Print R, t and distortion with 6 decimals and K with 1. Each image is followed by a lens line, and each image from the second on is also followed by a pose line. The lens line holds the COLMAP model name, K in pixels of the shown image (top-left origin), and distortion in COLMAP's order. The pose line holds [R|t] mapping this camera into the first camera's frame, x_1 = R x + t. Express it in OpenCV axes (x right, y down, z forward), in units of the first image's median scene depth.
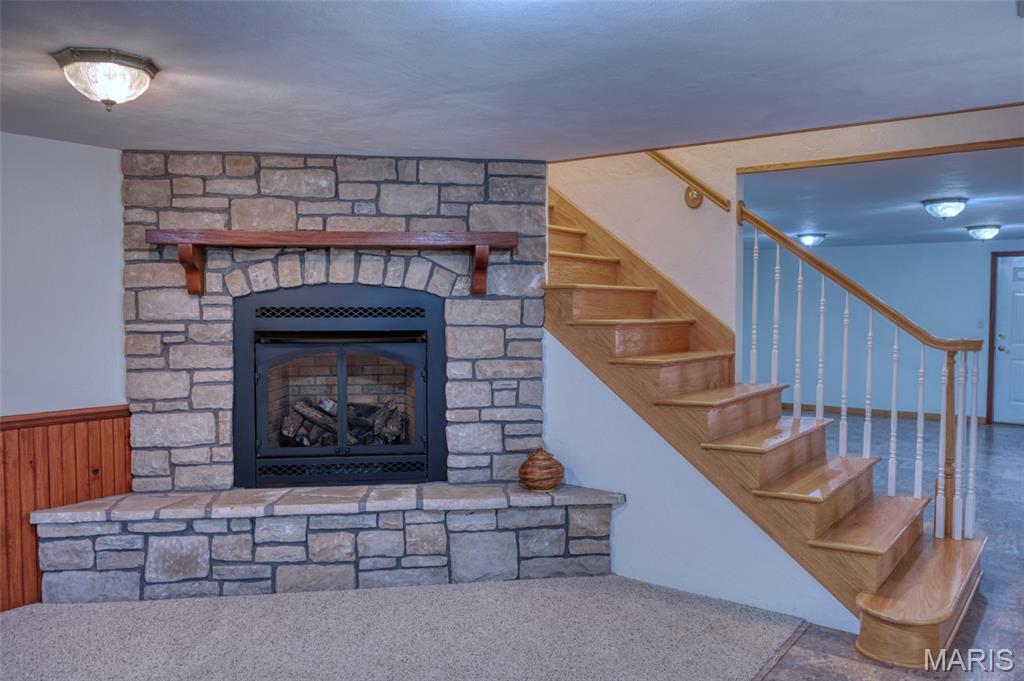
lens RADIAL K [[791.8, 0, 509.9], [0, 791.8, 338.1], [0, 0, 1]] dist [-0.038683, 0.029342]
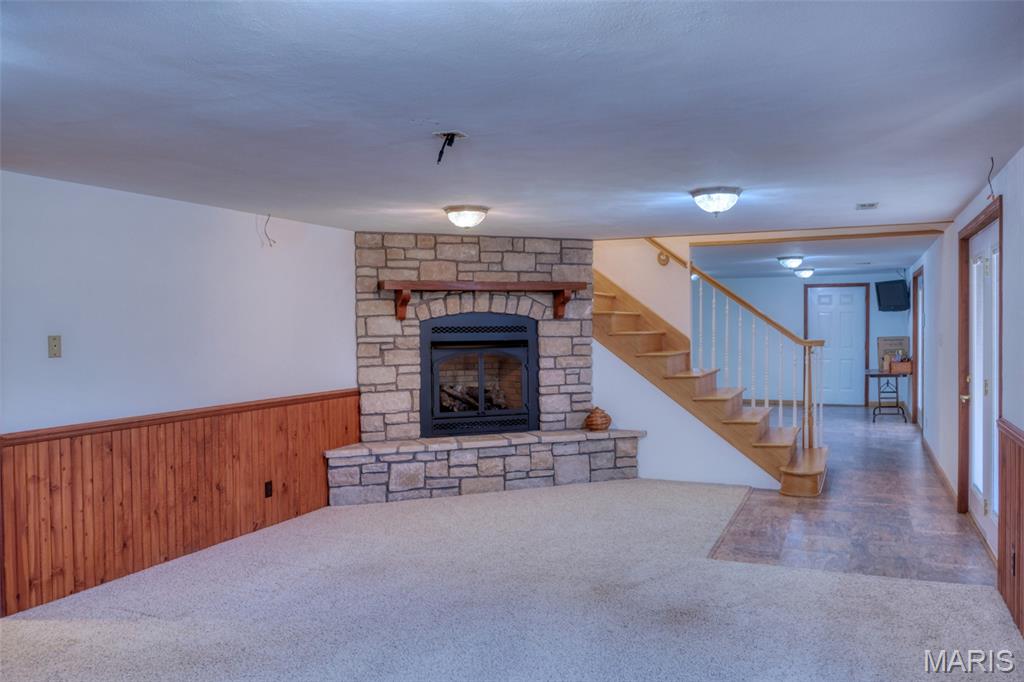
lens RADIAL K [[791.8, 0, 510.5], [0, 791.8, 342.9], [0, 0, 1]] dist [-0.038683, 0.029342]
pose [[0.974881, -0.015919, 0.222156, -0.535611], [0.020665, 0.999605, -0.019054, 0.029447], [-0.221765, 0.023166, 0.974825, -0.651504]]
